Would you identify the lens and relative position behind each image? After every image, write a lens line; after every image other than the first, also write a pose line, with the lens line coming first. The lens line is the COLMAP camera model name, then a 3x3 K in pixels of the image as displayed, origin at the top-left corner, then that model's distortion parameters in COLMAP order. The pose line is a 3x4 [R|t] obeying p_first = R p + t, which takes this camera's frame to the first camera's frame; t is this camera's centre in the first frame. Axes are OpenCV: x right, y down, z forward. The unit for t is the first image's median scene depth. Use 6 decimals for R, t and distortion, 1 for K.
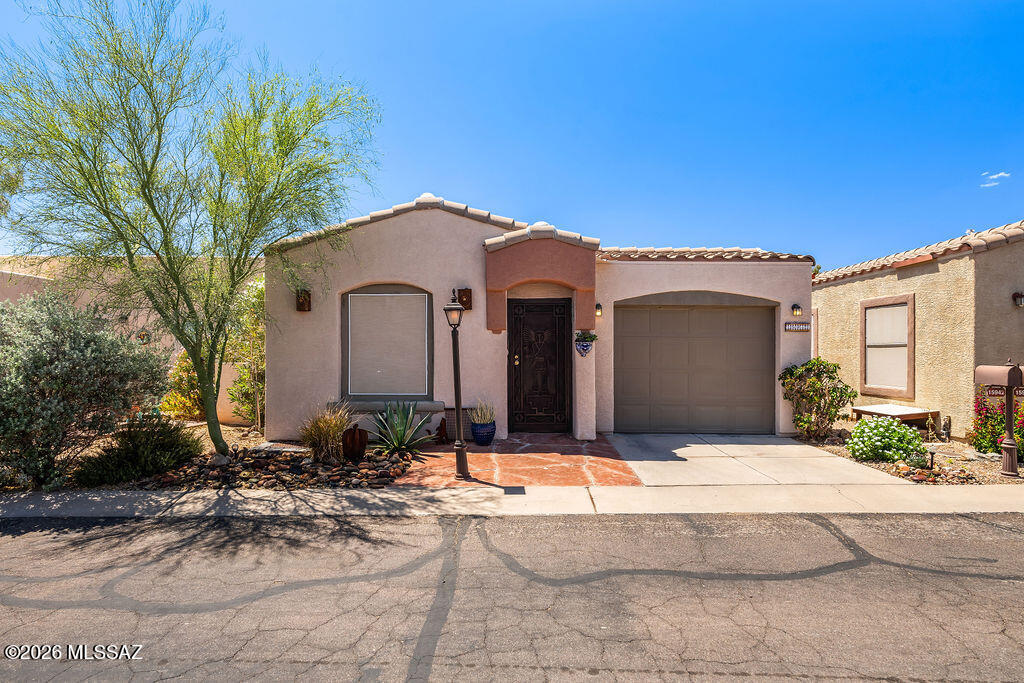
lens RADIAL K [[568.4, 0, 507.3], [0, 568.4, 345.5], [0, 0, 1]] dist [-0.003140, 0.000850]
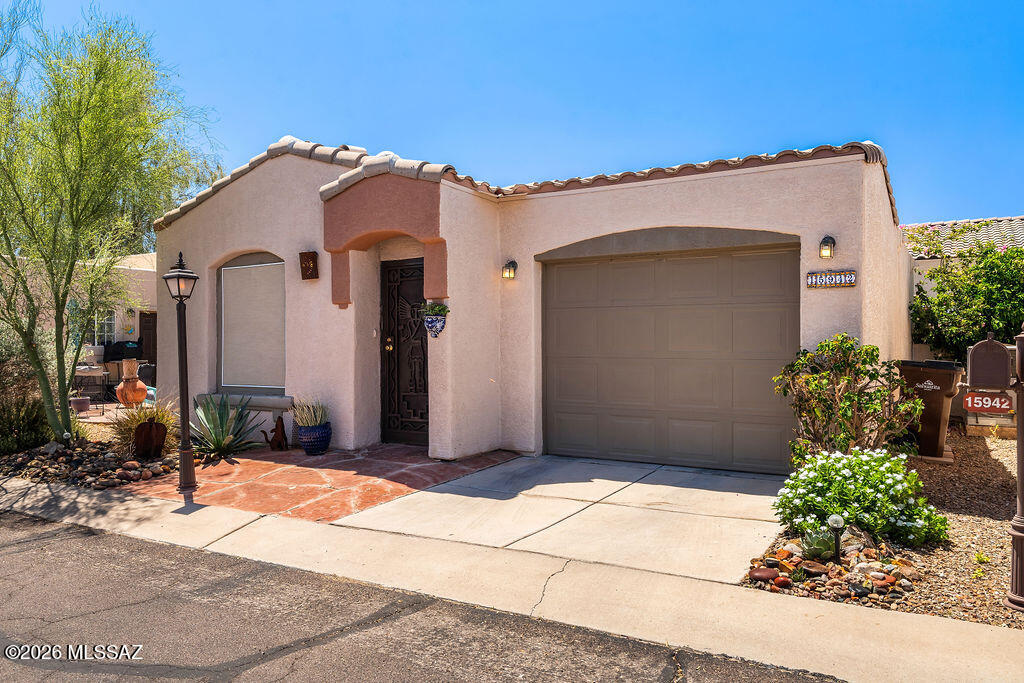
lens RADIAL K [[733.1, 0, 485.5], [0, 733.1, 342.8], [0, 0, 1]] dist [0.000611, -0.002939]
pose [[0.859265, -0.008923, -0.511453, 0.638046], [0.010385, 0.999946, 0.000003, 0.026399], [0.511426, -0.005314, 0.859311, 0.261926]]
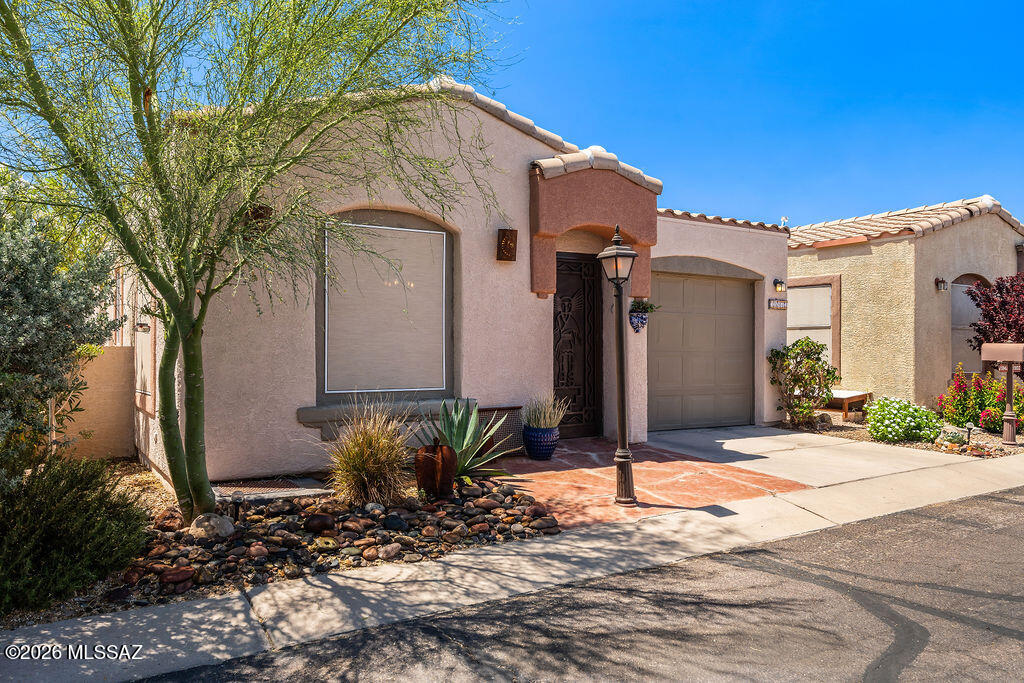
lens RADIAL K [[733.1, 0, 485.5], [0, 733.1, 342.8], [0, 0, 1]] dist [0.000611, -0.002939]
pose [[0.849416, 0.005069, 0.527700, -0.550803], [-0.009771, 0.999934, 0.006124, 0.028666], [-0.527634, -0.010358, 0.849409, 0.275837]]
